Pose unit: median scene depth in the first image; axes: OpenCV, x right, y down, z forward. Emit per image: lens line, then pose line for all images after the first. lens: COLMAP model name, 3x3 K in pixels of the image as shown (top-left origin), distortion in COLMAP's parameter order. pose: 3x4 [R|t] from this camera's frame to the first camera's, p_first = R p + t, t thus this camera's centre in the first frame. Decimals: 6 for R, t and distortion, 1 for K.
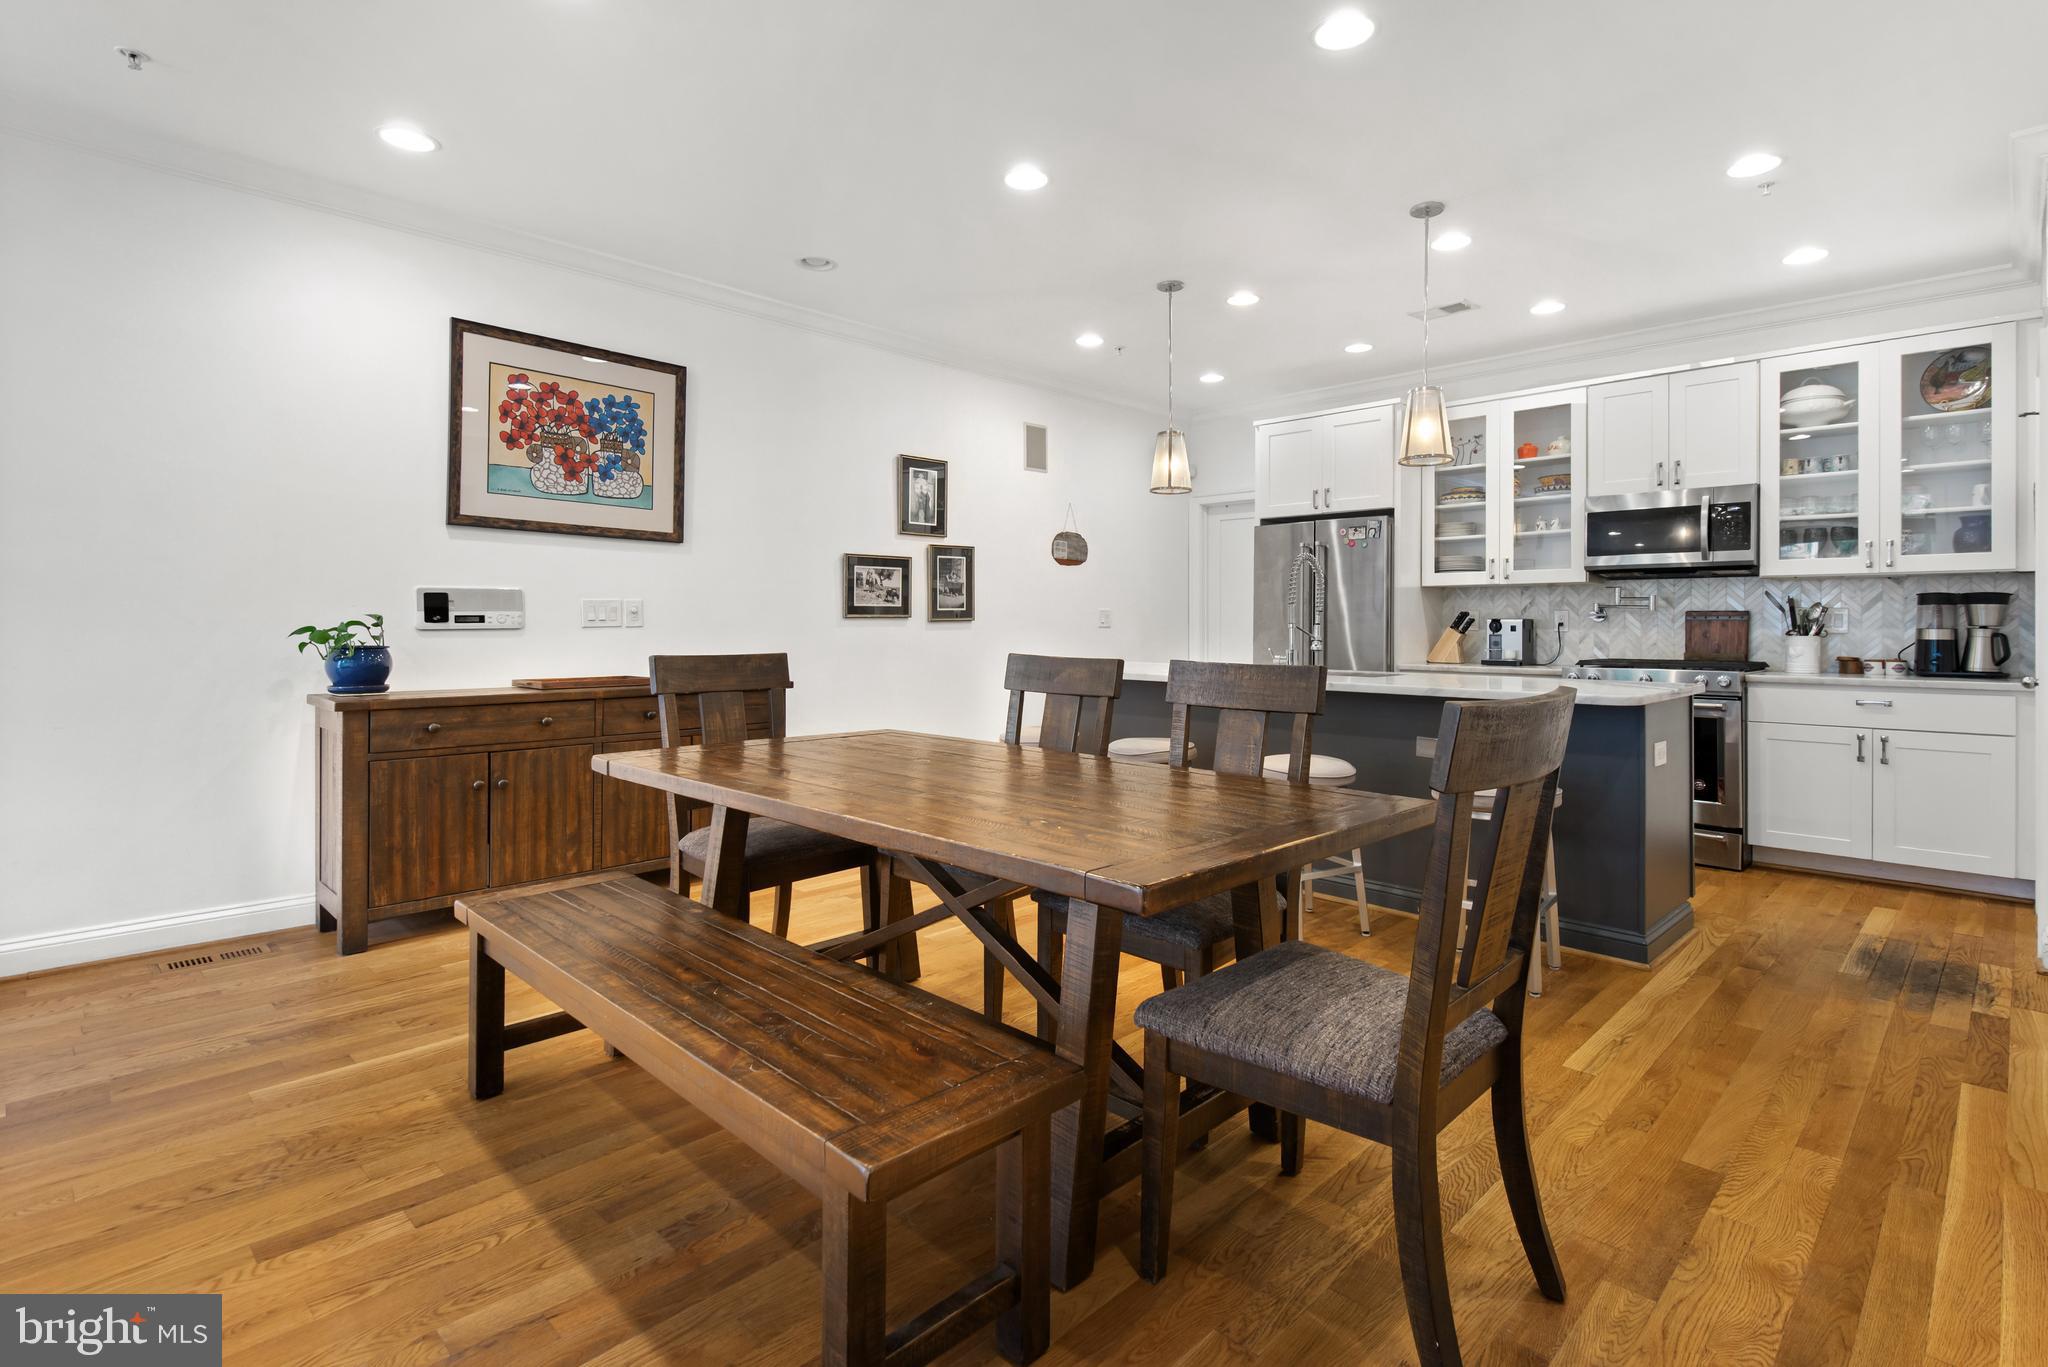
lens RADIAL K [[996.5, 0, 1024.0], [0, 996.5, 683.5], [0, 0, 1]] dist [-0.000570, -0.000712]
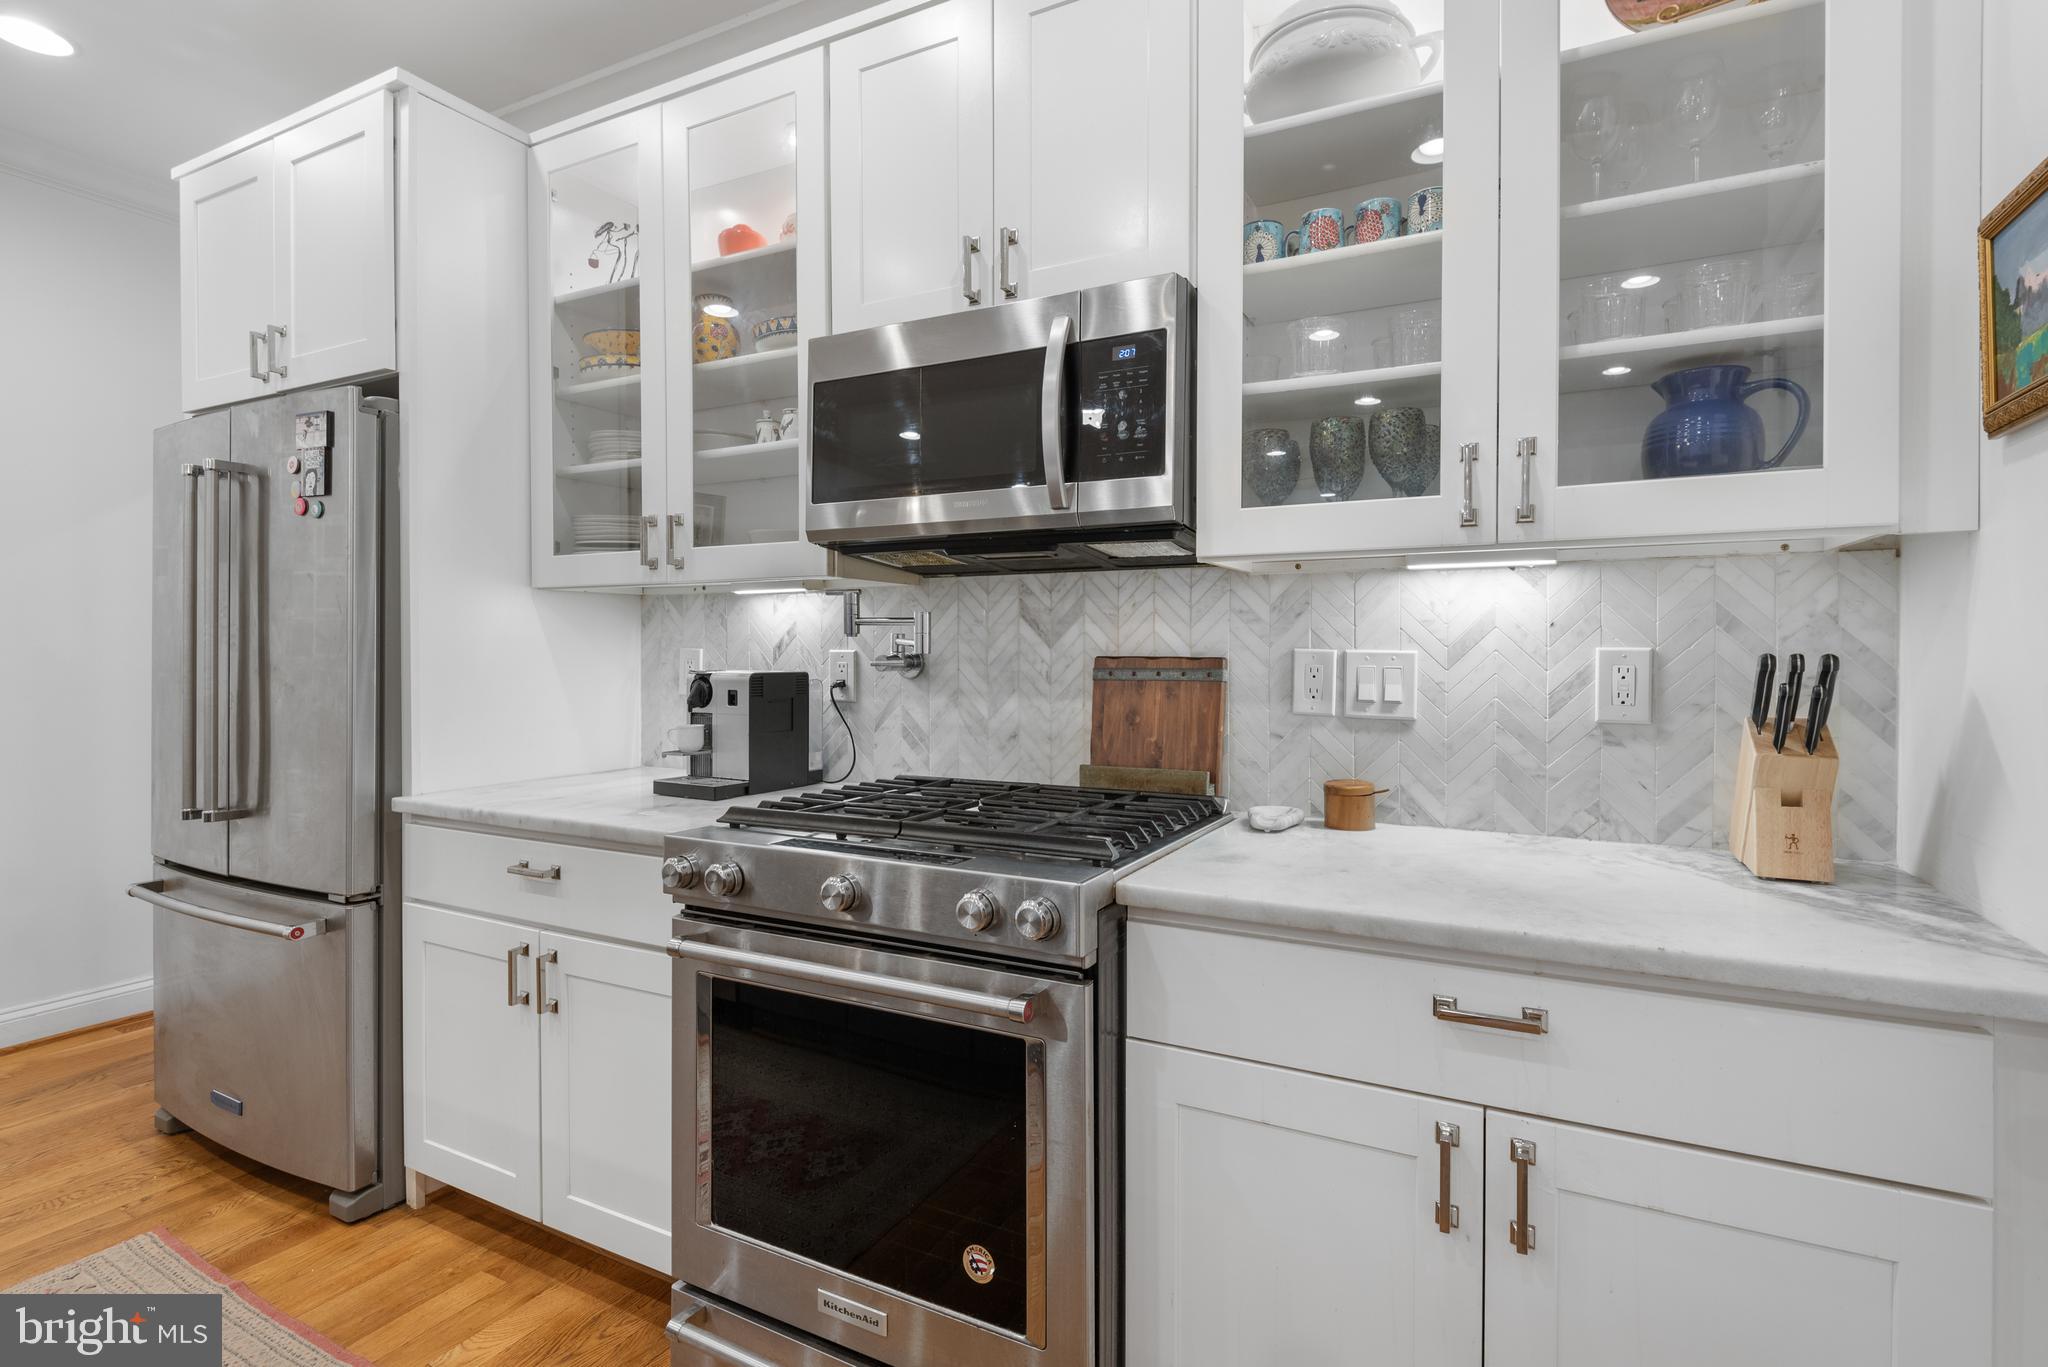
lens RADIAL K [[996.5, 0, 1024.0], [0, 996.5, 683.5], [0, 0, 1]] dist [-0.000570, -0.000712]
pose [[0.963822, 0.002210, 0.266539, 0.590813], [0.003118, 0.999804, -0.019565, -0.059561], [-0.266530, 0.019688, 0.963626, 0.690385]]
